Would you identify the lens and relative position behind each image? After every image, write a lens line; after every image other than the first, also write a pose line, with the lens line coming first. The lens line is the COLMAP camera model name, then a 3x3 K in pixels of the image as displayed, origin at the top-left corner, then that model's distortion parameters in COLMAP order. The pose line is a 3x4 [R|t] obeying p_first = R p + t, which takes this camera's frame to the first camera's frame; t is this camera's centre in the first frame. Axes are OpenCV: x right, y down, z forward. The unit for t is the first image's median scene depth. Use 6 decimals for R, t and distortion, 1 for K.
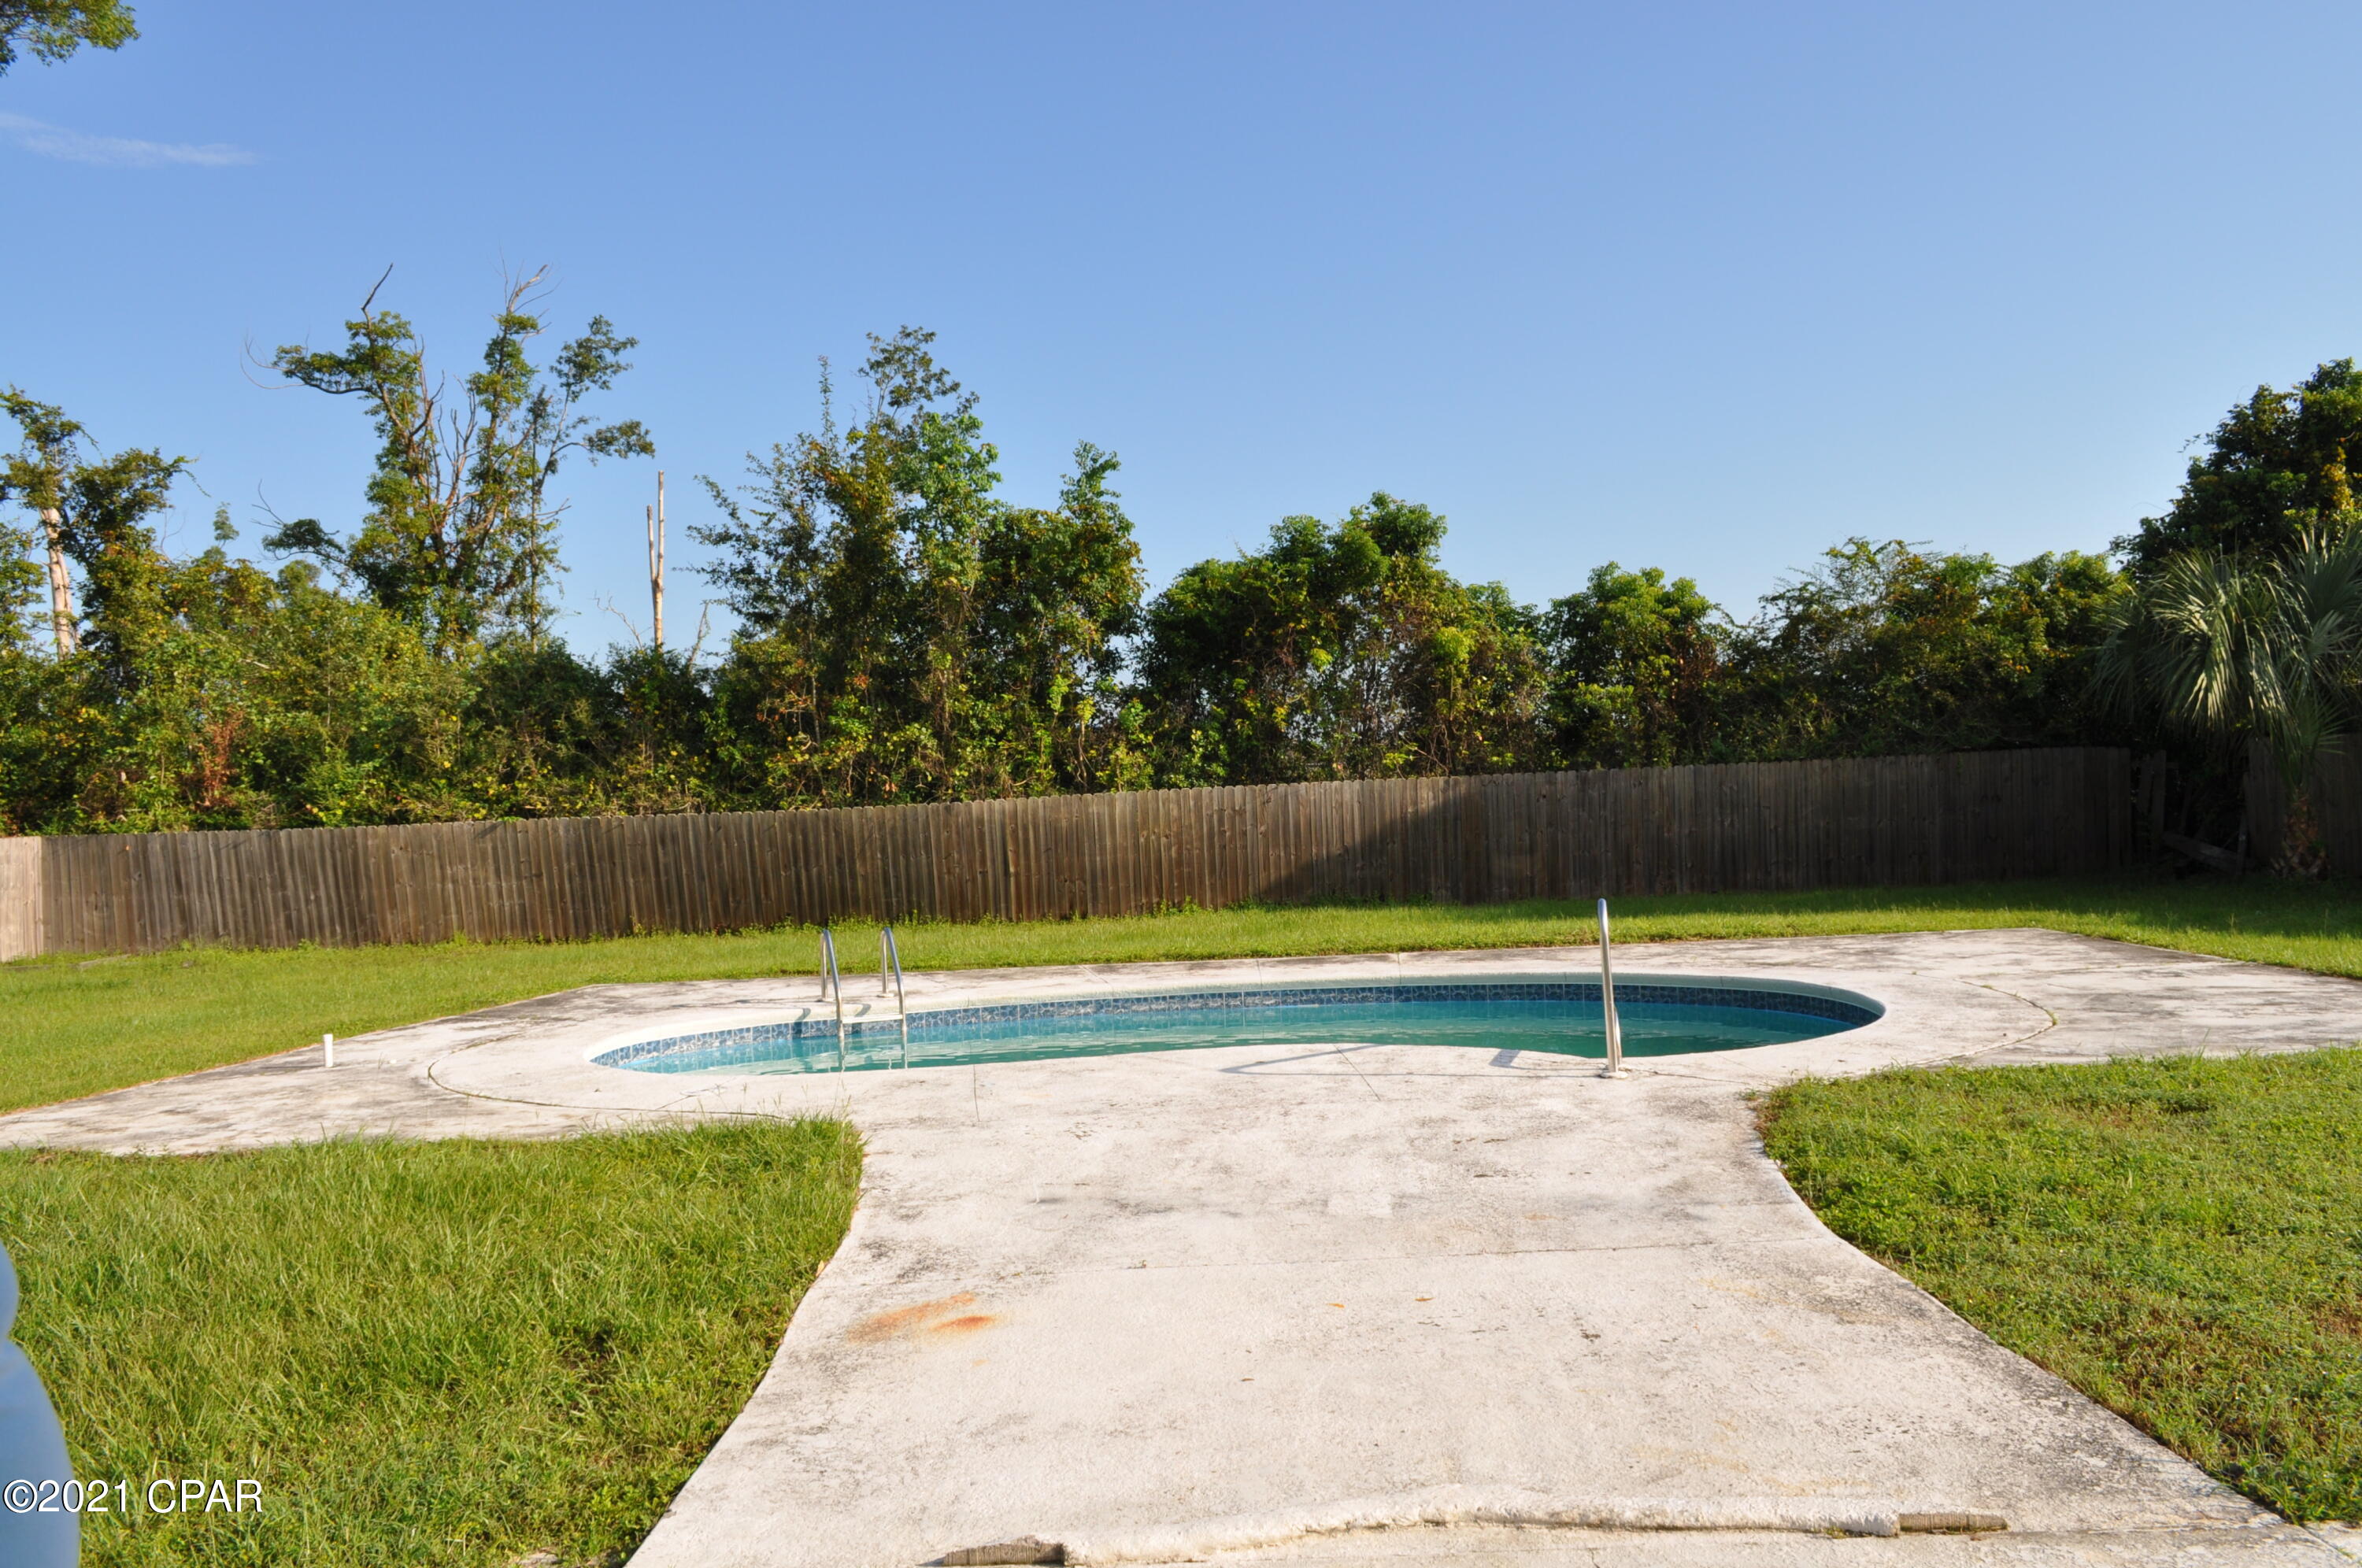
lens RADIAL K [[1835.7, 0, 1199.2], [0, 1835.7, 767.7], [0, 0, 1]] dist [-0.009842, -0.002103]
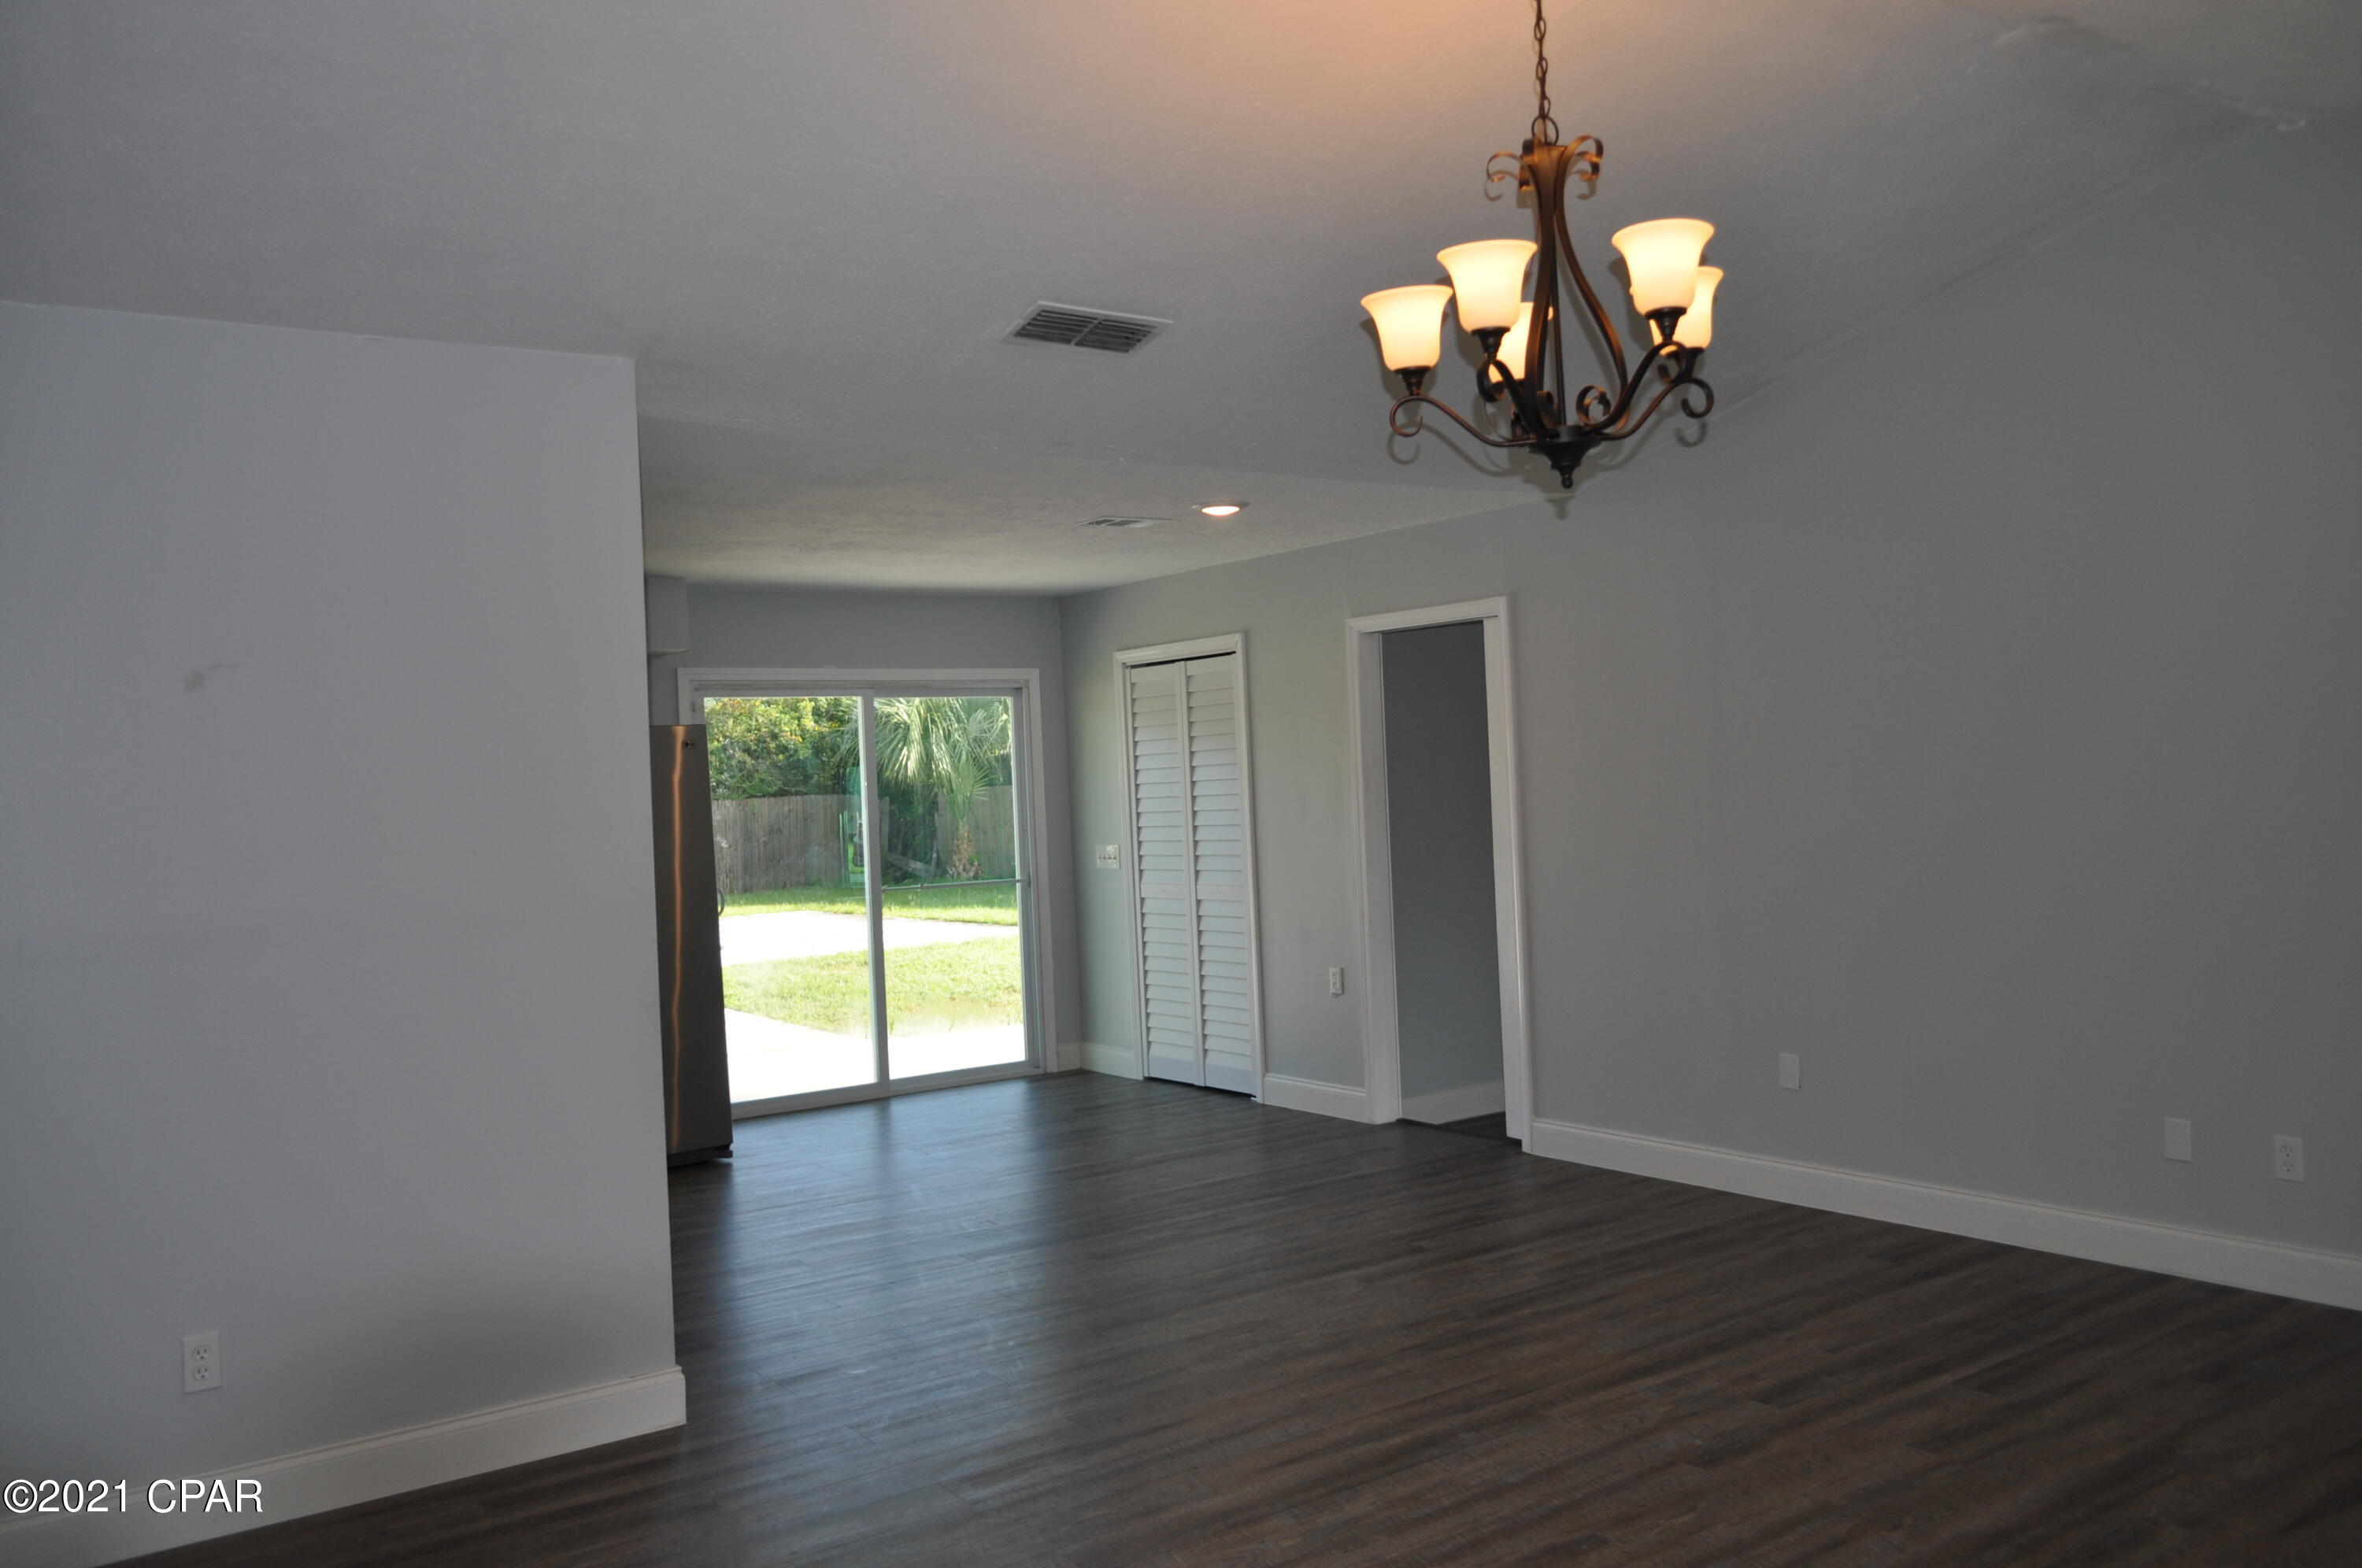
lens RADIAL K [[1835.7, 0, 1181.2], [0, 1835.7, 785.3], [0, 0, 1]] dist [-0.009842, -0.002103]
pose [[0.808450, 0.005265, 0.588541, -0.172235], [0.003709, 0.999895, -0.014039, 0.003114], [-0.588553, 0.013533, 0.808345, -0.381594]]
